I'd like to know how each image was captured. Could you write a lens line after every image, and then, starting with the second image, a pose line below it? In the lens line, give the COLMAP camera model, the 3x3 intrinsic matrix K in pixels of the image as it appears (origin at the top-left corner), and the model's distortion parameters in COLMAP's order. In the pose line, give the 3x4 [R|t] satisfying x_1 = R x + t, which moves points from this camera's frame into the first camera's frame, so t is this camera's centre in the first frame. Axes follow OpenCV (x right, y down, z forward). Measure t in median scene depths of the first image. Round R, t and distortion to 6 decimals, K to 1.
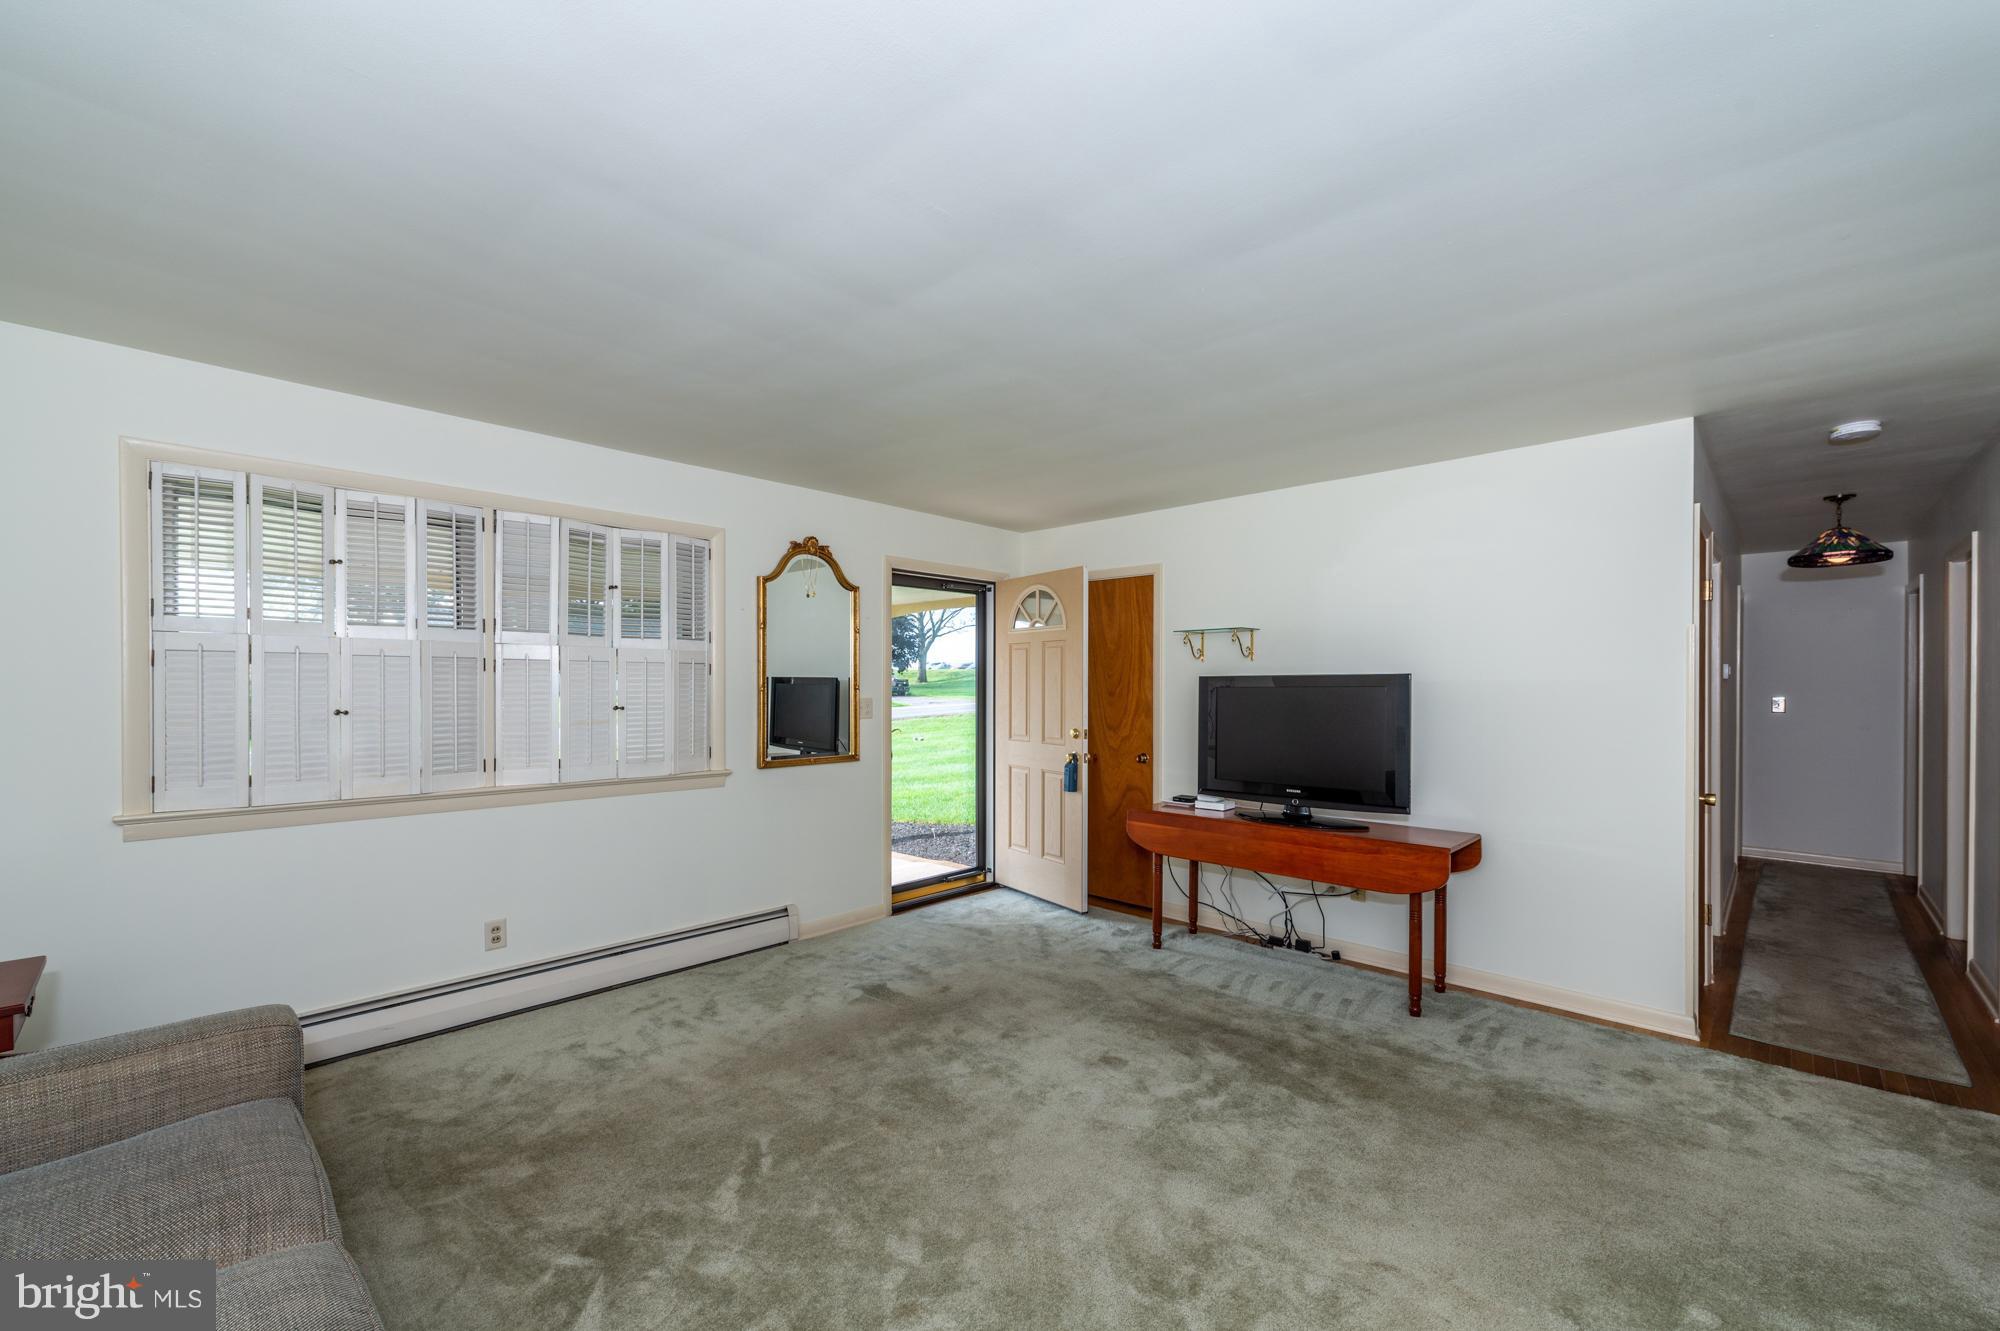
lens RADIAL K [[815.9, 0, 1004.2], [0, 815.9, 680.8], [0, 0, 1]] dist [-0.000135, 0.000156]
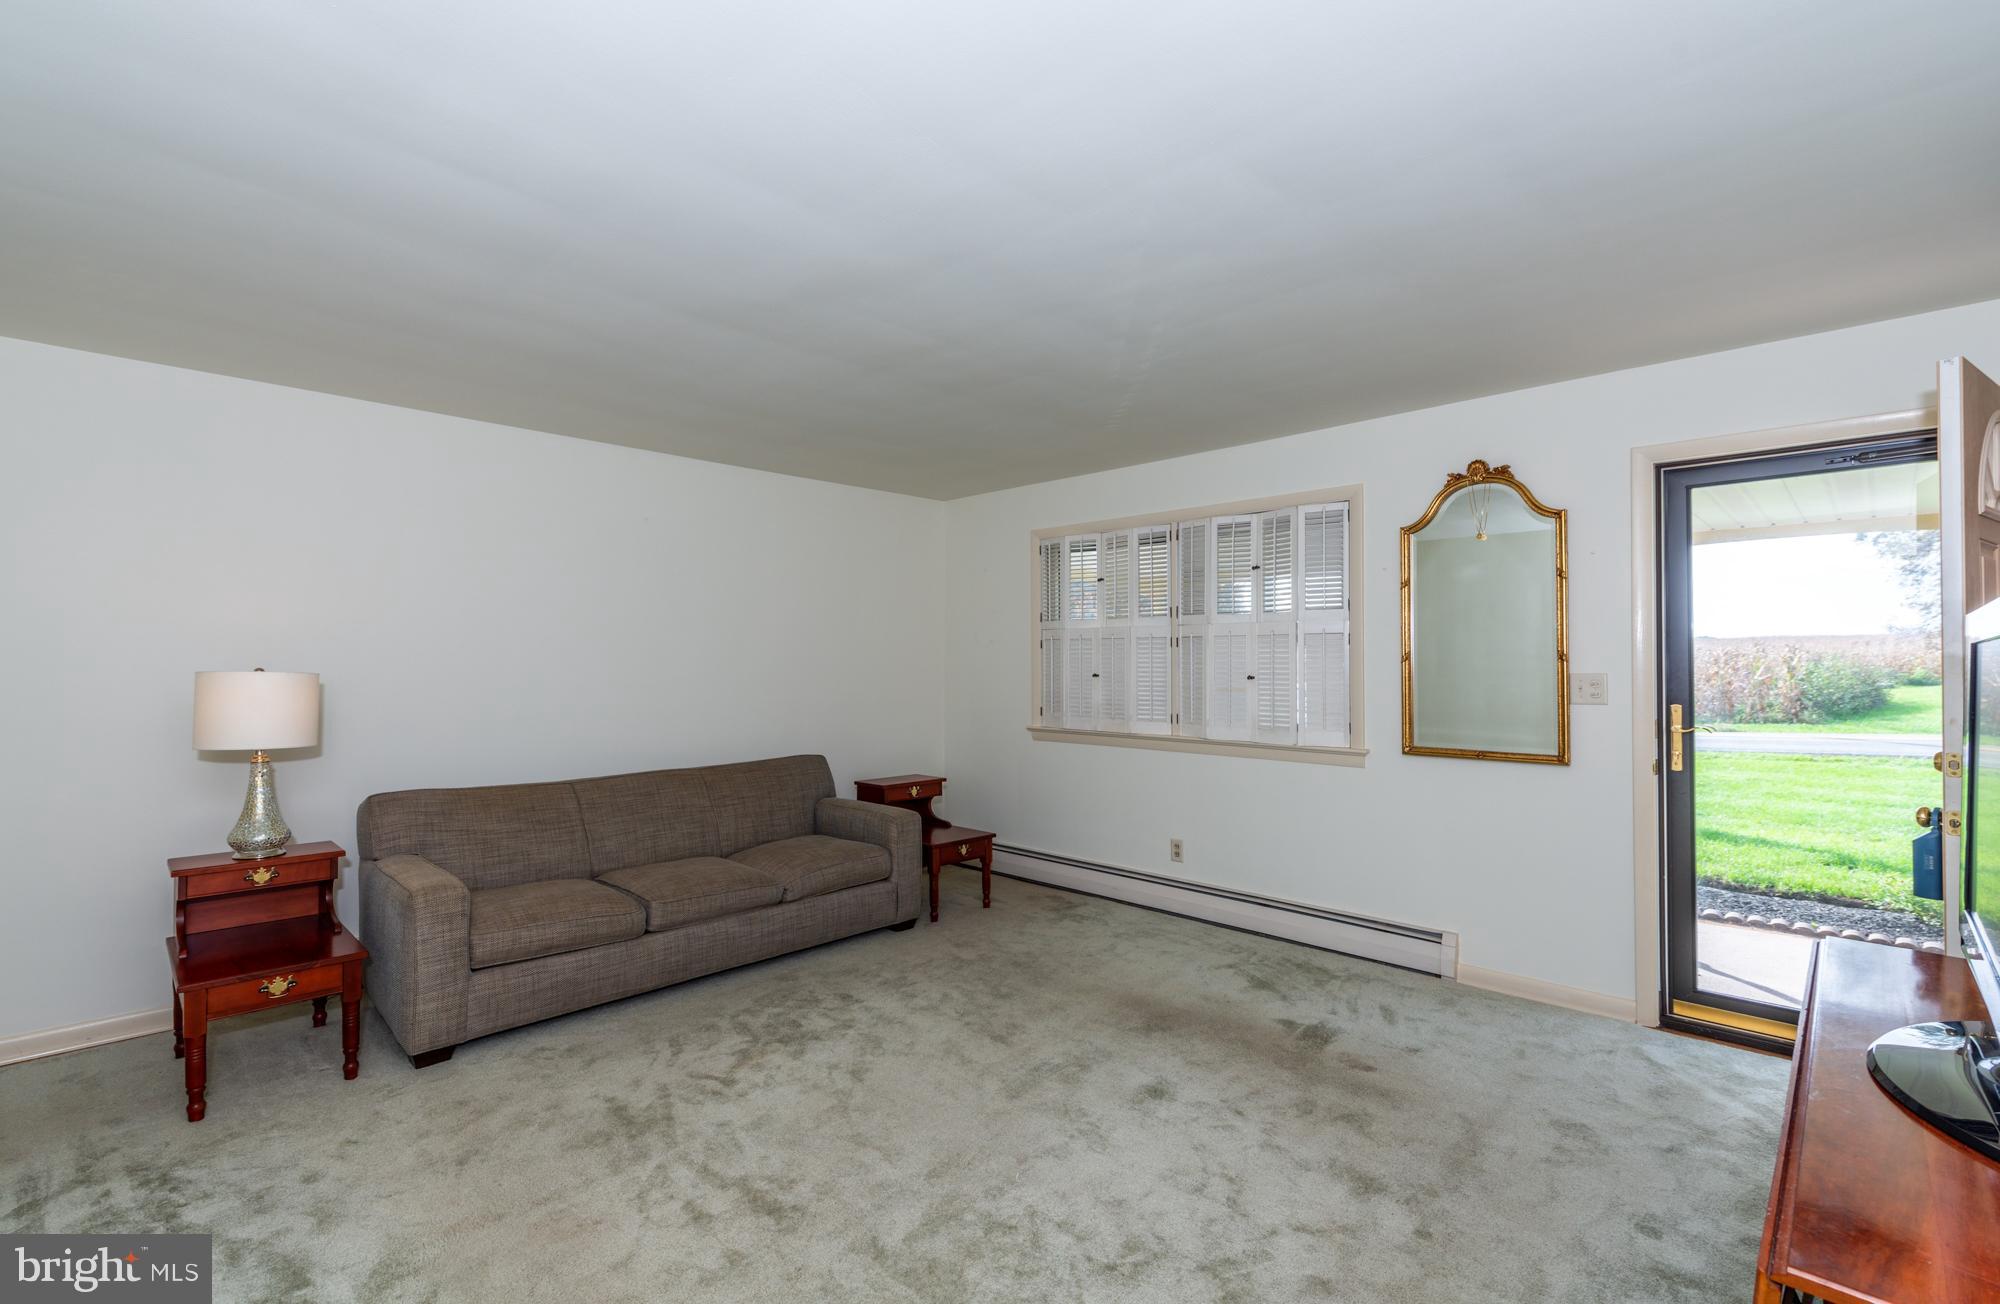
lens RADIAL K [[870.0, 0, 998.2], [0, 870.0, 654.1], [0, 0, 1]] dist [0.014515, 0.000022]
pose [[-0.017763, -0.013220, -0.999755, 0.609723], [0.007191, 0.999885, -0.013349, 0.012536], [0.999816, -0.007426, -0.017666, 0.587888]]
